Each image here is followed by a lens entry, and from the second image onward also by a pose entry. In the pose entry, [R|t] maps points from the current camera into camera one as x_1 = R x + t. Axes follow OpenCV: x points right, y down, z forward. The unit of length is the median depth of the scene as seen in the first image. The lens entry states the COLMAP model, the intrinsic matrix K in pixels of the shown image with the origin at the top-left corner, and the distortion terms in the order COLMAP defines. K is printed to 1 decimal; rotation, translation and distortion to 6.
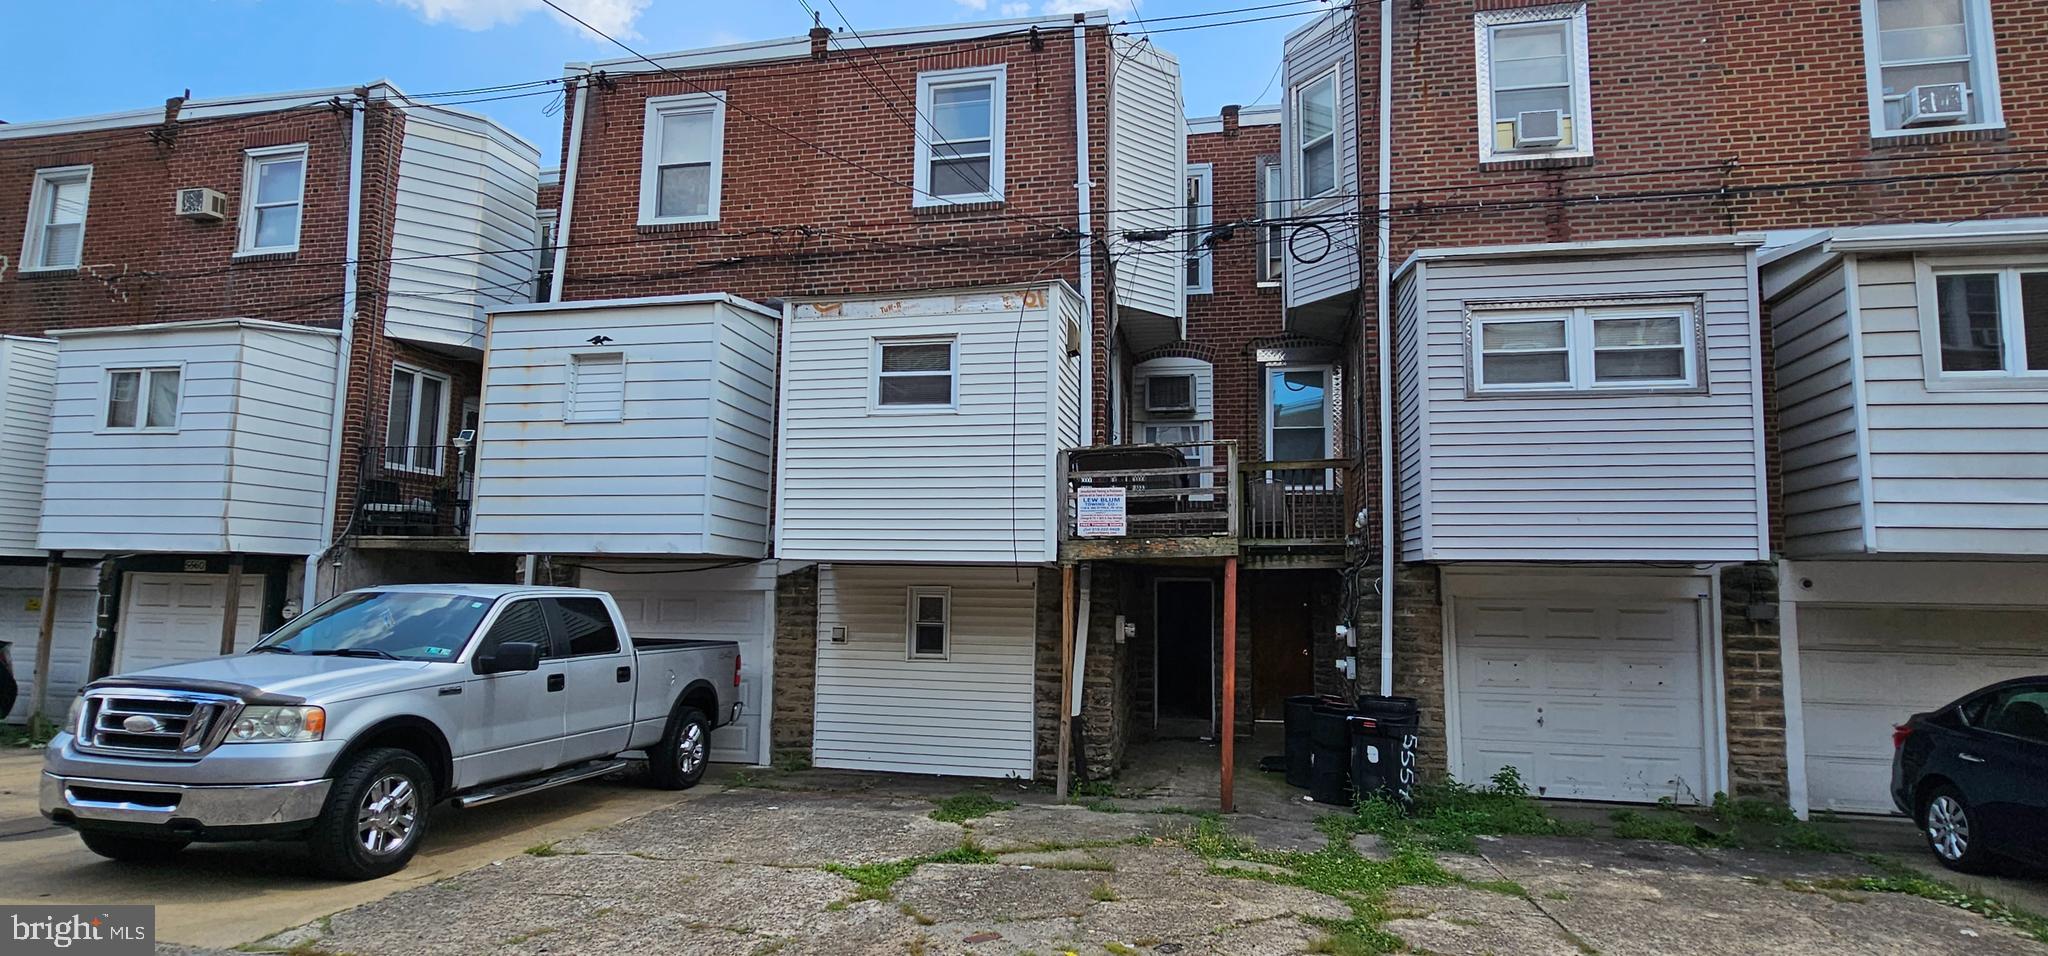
lens RADIAL K [[1063.3, 0, 1024.2], [0, 1063.3, 486.2], [0, 0, 1]] dist [-0.003879, 0.000755]
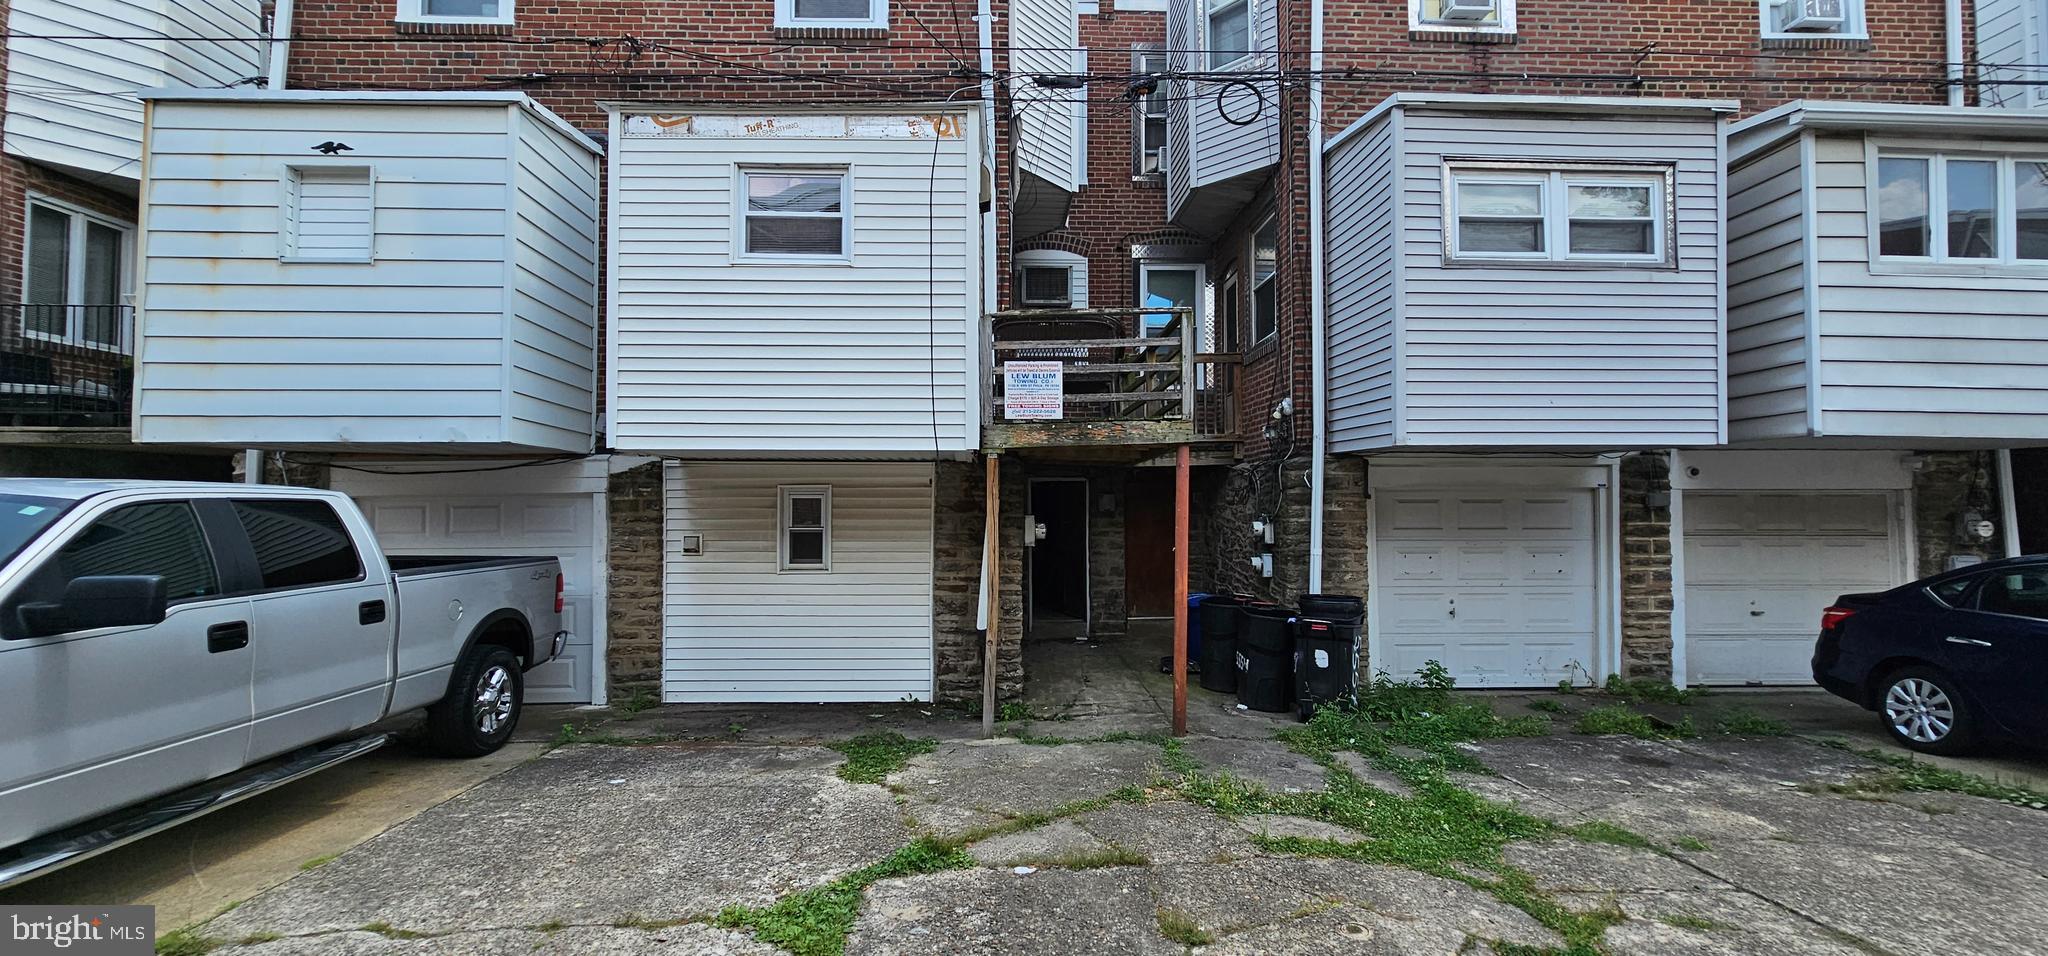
lens RADIAL K [[836.5, 0, 1022.3], [0, 836.5, 489.3], [0, 0, 1]] dist [-0.003161, 0.000494]
pose [[0.970504, -0.010405, 0.240861, -0.090675], [-0.009354, 0.996691, 0.080747, 0.046316], [-0.240904, -0.080619, 0.967195, 0.347144]]
